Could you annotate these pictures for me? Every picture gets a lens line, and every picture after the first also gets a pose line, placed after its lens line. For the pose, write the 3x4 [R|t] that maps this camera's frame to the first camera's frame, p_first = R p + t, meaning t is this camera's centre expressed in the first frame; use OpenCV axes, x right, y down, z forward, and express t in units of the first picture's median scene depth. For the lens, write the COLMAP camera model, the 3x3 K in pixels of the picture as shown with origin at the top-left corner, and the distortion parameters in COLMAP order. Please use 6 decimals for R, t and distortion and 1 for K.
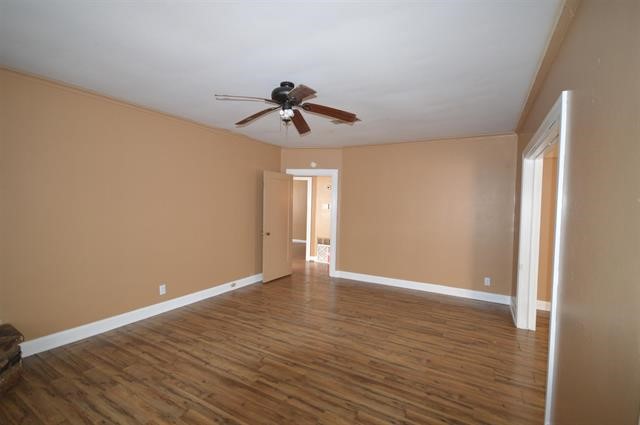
lens RADIAL K [[284.8, 0, 322.7], [0, 284.8, 212.2], [0, 0, 1]] dist [0.003579, -0.000105]
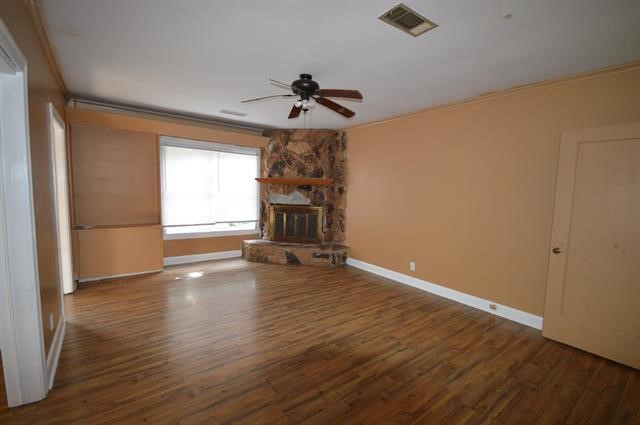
lens RADIAL K [[284.8, 0, 323.5], [0, 284.8, 213.9], [0, 0, 1]] dist [0.003579, -0.000105]
pose [[-0.392993, 0.049911, -0.918186, 0.686934], [-0.060803, 0.994930, 0.080107, -0.009645], [0.917529, 0.087310, -0.387966, 1.206297]]
